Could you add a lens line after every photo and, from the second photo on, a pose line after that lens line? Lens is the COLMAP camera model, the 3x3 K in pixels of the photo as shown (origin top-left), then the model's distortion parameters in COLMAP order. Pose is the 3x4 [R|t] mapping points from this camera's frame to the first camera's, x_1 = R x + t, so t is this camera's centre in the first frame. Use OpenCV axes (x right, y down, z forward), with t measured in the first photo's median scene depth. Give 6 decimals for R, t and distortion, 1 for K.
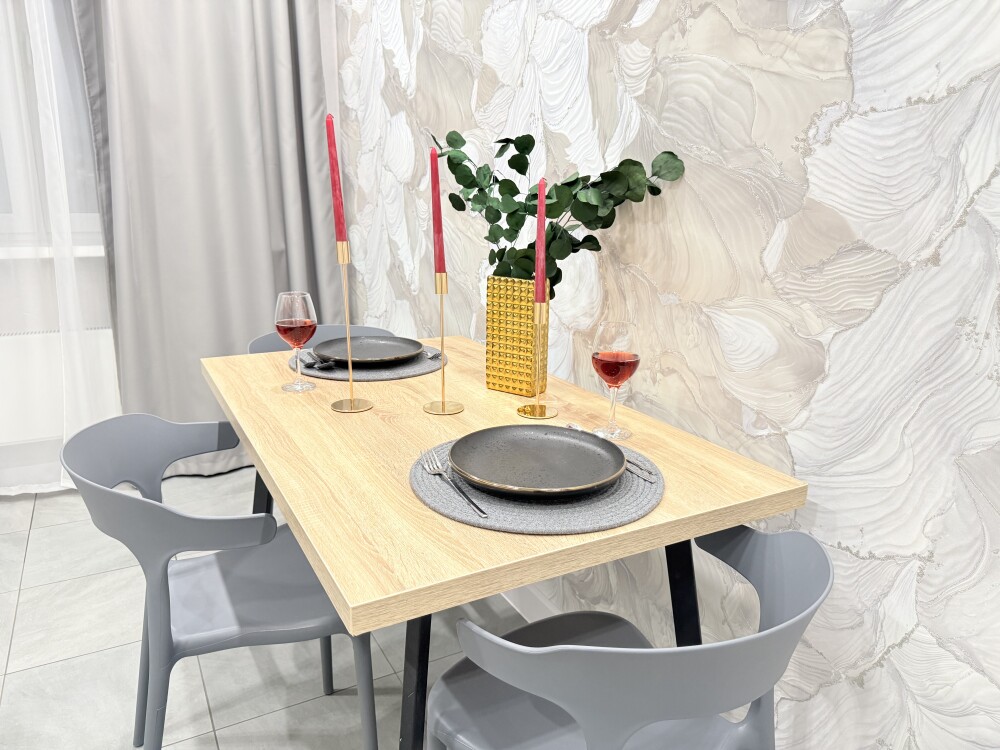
lens RADIAL K [[711.5, 0, 497.5], [0, 711.5, 378.8], [0, 0, 1]] dist [0.079337, -0.126737]
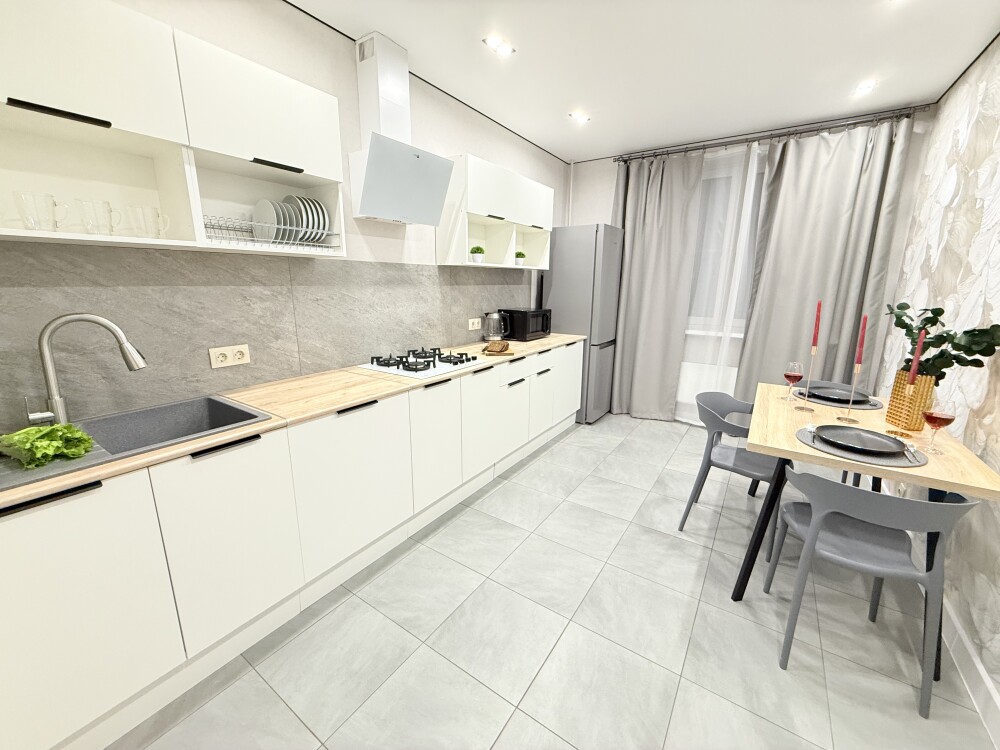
lens RADIAL K [[402.3, 0, 494.4], [0, 402.3, 374.7], [0, 0, 1]] dist [0.003539, 0.000396]
pose [[0.453052, 0.187997, -0.871436, 0.490974], [-0.235740, 0.967980, 0.086266, 0.051148], [0.859750, 0.166350, 0.482864, -0.622980]]
